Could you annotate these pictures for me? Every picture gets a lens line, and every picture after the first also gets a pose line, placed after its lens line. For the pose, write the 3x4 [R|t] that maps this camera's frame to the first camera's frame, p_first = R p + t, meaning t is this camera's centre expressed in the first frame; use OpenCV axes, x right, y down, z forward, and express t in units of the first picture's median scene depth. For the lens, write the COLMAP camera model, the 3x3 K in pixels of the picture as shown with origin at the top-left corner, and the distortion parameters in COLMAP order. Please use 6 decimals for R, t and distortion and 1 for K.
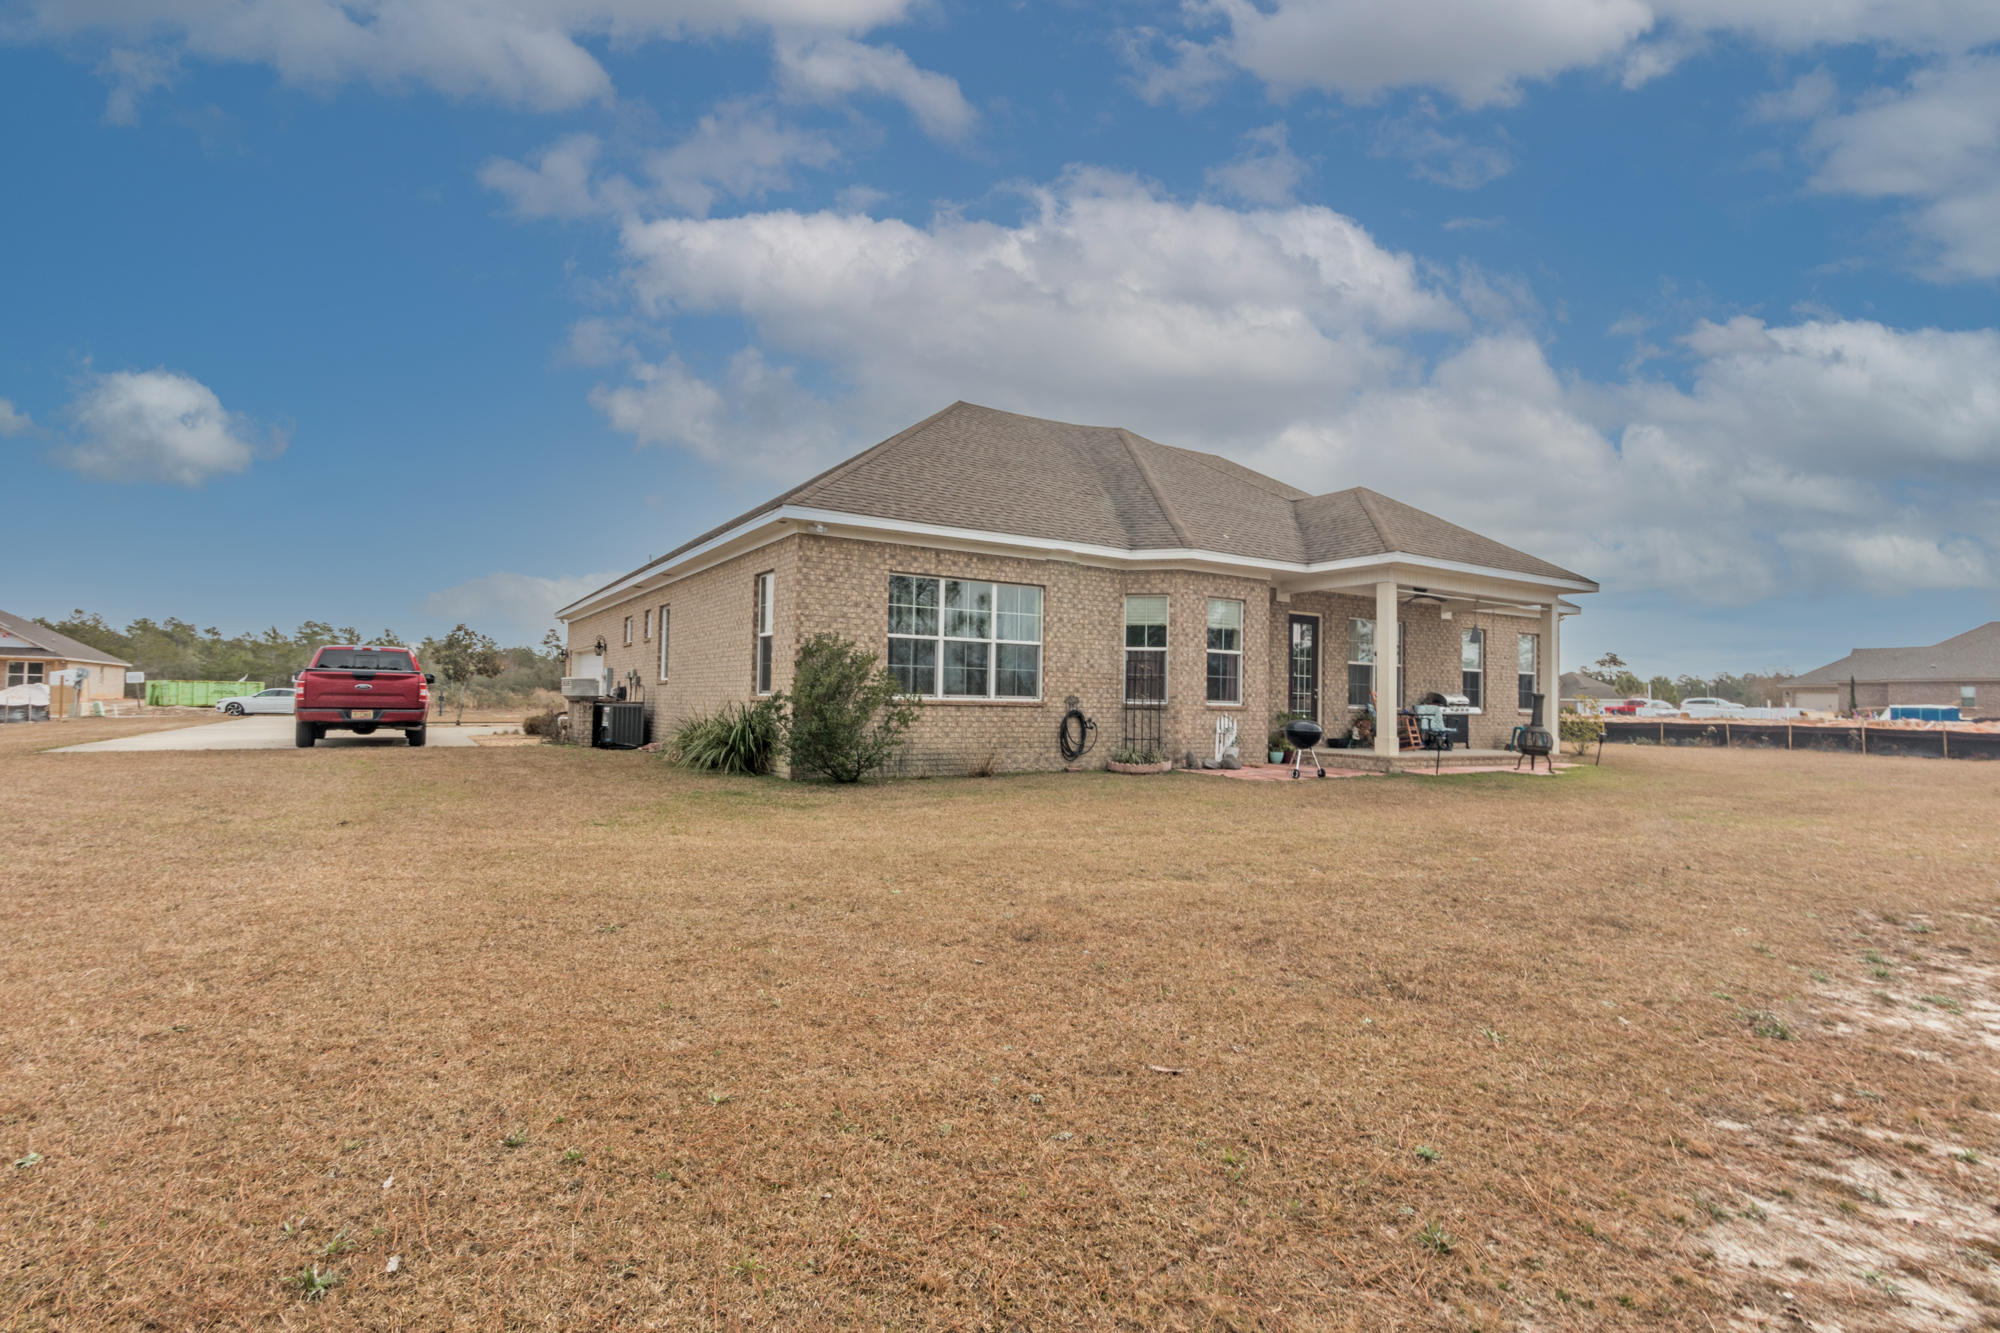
lens RADIAL K [[988.6, 0, 994.5], [0, 988.6, 693.7], [0, 0, 1]] dist [0.004587, 0.000254]
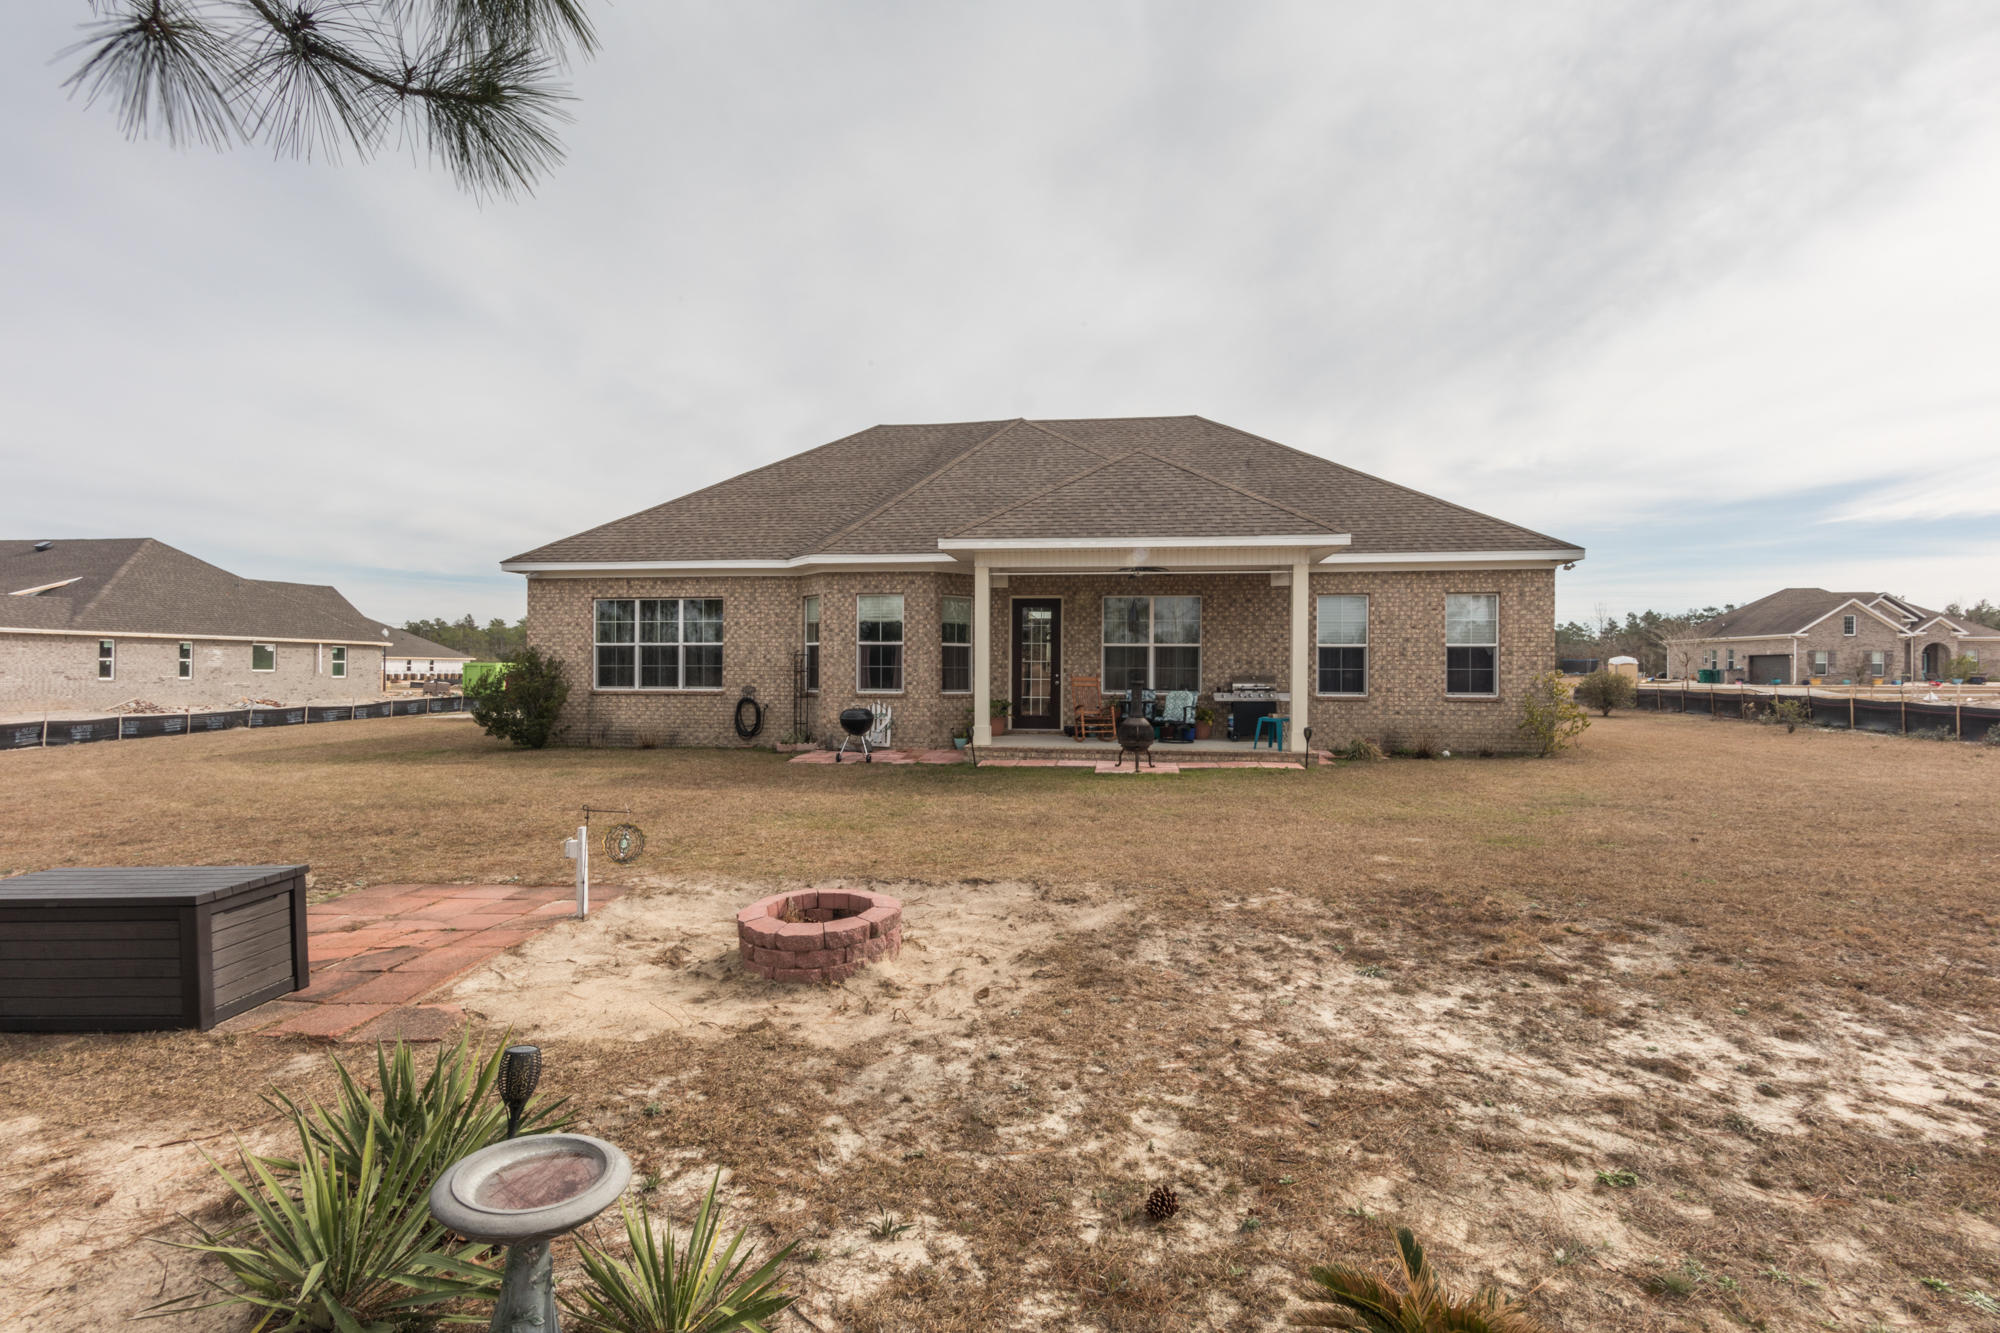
lens RADIAL K [[988.6, 0, 994.5], [0, 988.6, 693.7], [0, 0, 1]] dist [0.004587, 0.000254]
pose [[0.745088, -0.009051, -0.666905, 1.112945], [0.010617, 0.999942, -0.001709, 0.017033], [0.666882, -0.005807, 0.745141, 0.301973]]
